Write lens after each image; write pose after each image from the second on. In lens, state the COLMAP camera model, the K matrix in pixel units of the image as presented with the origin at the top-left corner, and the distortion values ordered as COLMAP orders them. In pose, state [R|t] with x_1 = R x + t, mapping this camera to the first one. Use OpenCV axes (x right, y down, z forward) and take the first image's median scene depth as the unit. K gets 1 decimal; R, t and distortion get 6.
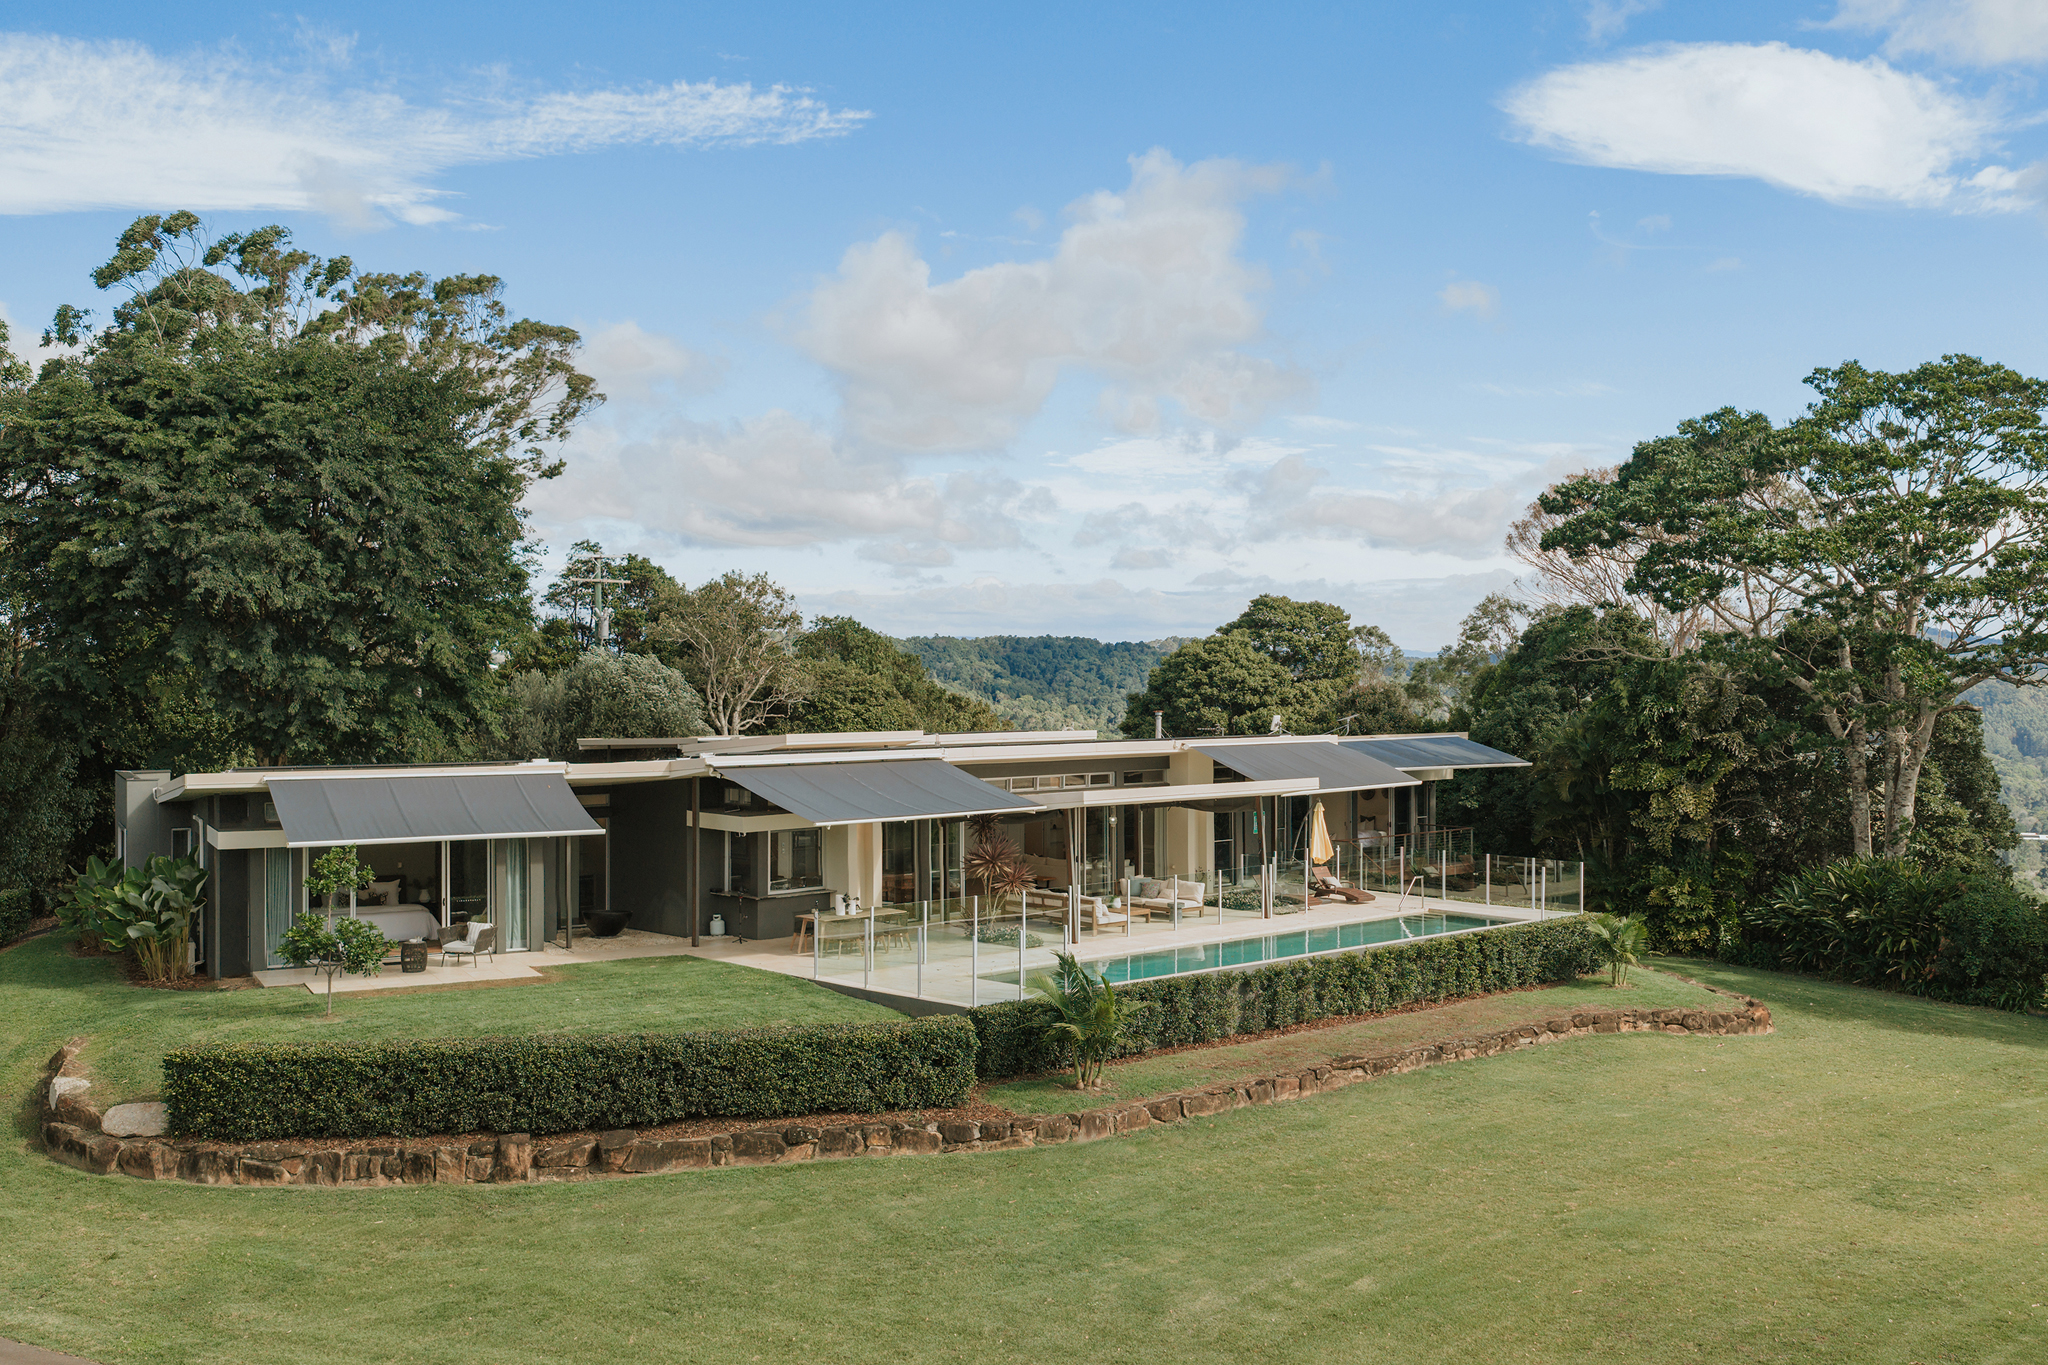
lens RADIAL K [[1990.3, 0, 1175.8], [0, 1990.3, 586.6], [0, 0, 1]] dist [0.071840, -0.069821]
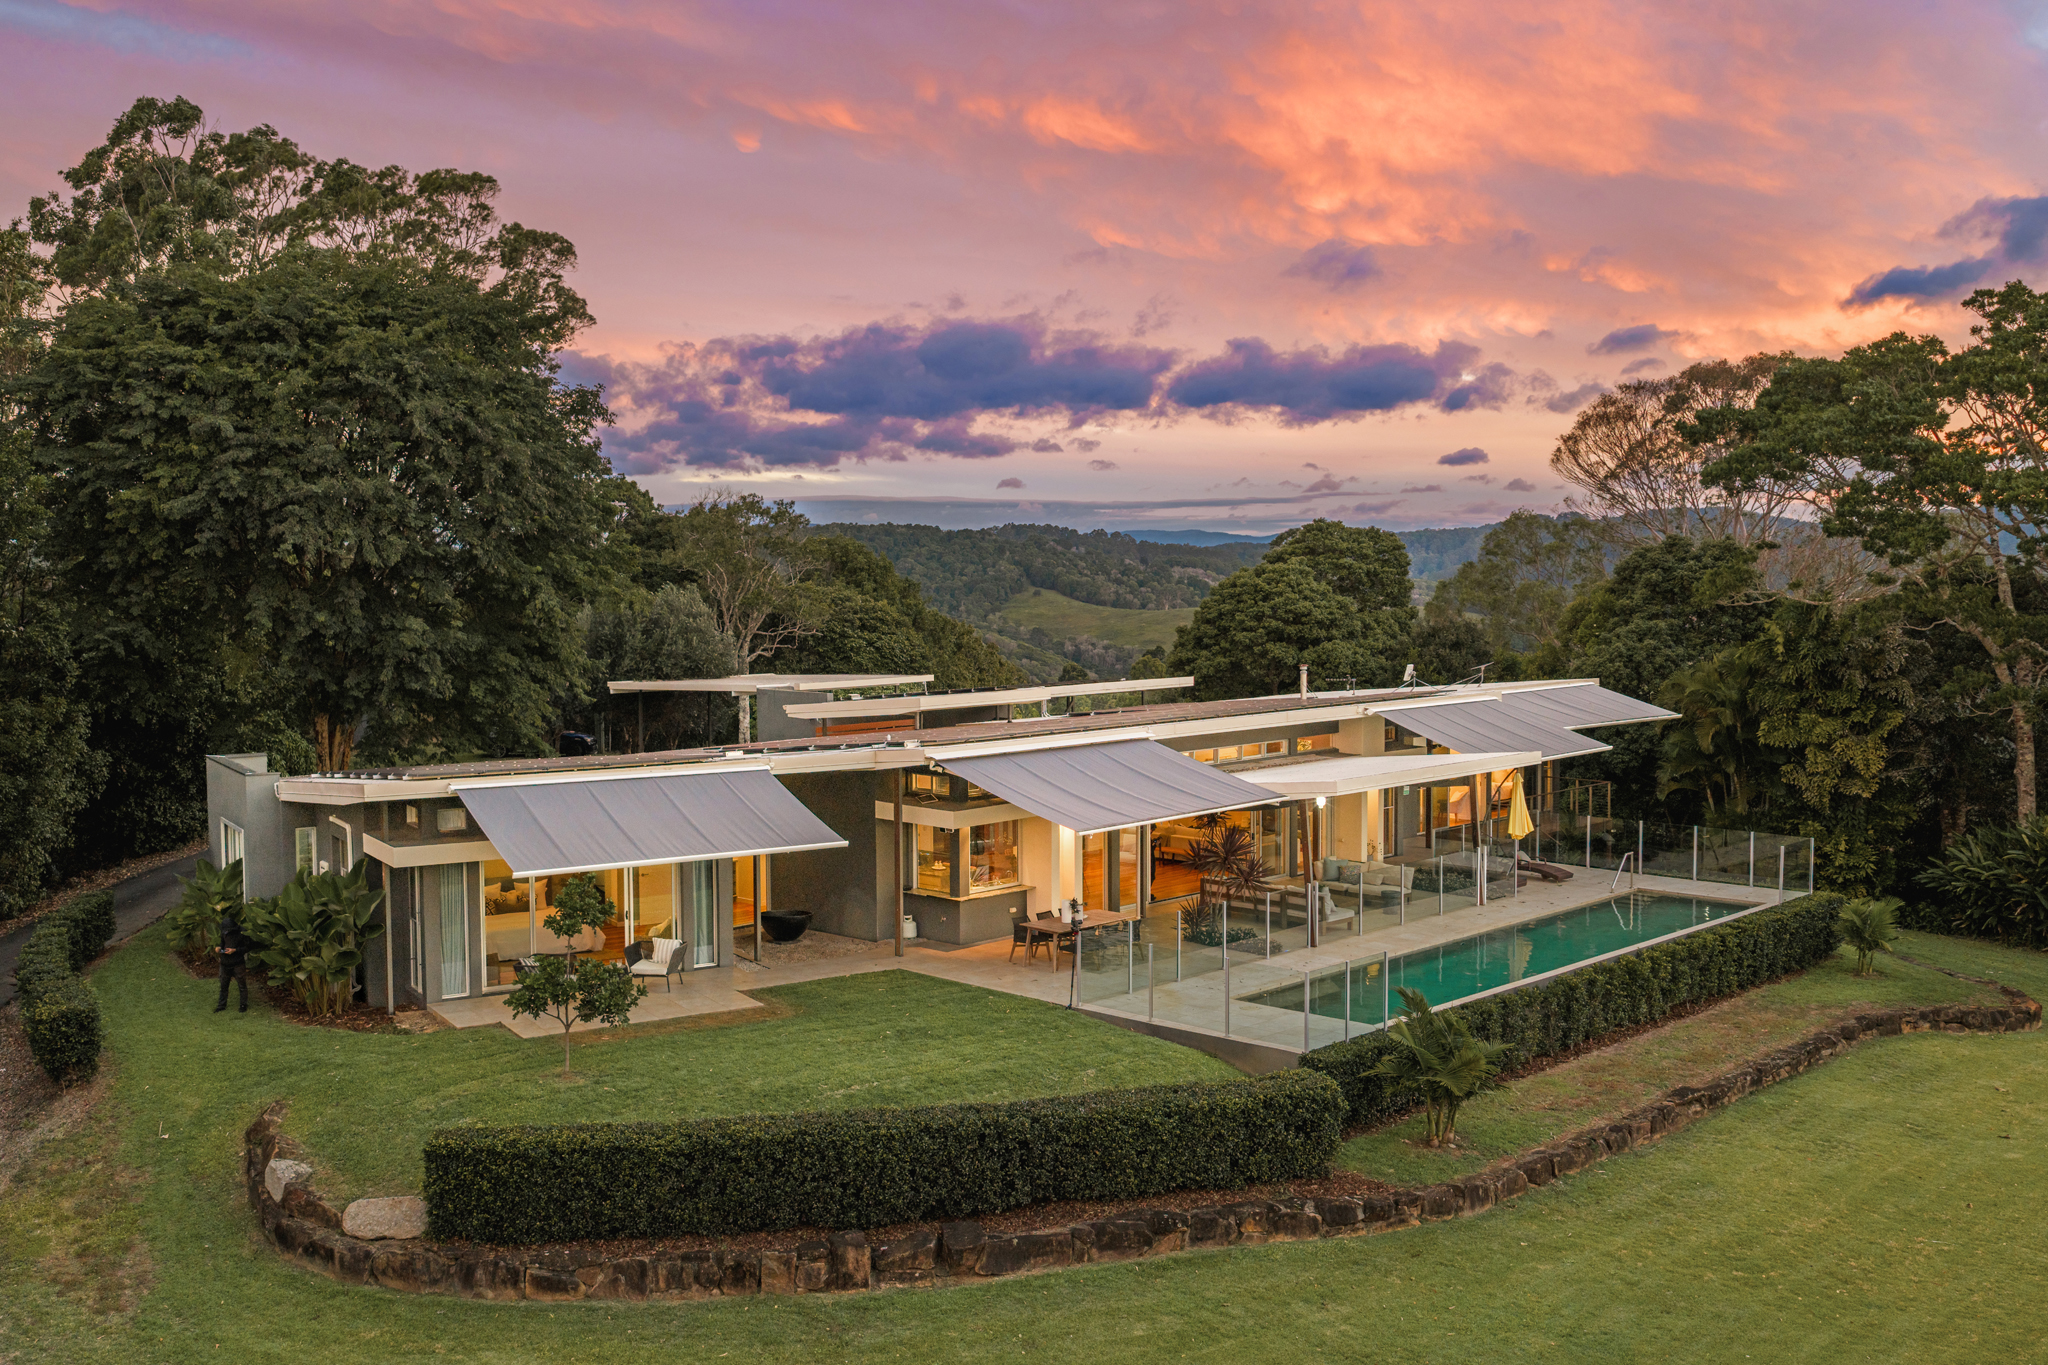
lens RADIAL K [[1974.3, 0, 1106.5], [0, 1974.3, 572.9], [0, 0, 1]] dist [0.063078, -0.084799]
pose [[0.998343, -0.001872, 0.057505, -0.251456], [-0.001206, 0.998570, 0.053445, -0.046789], [-0.057523, -0.053426, 0.996914, 0.164476]]
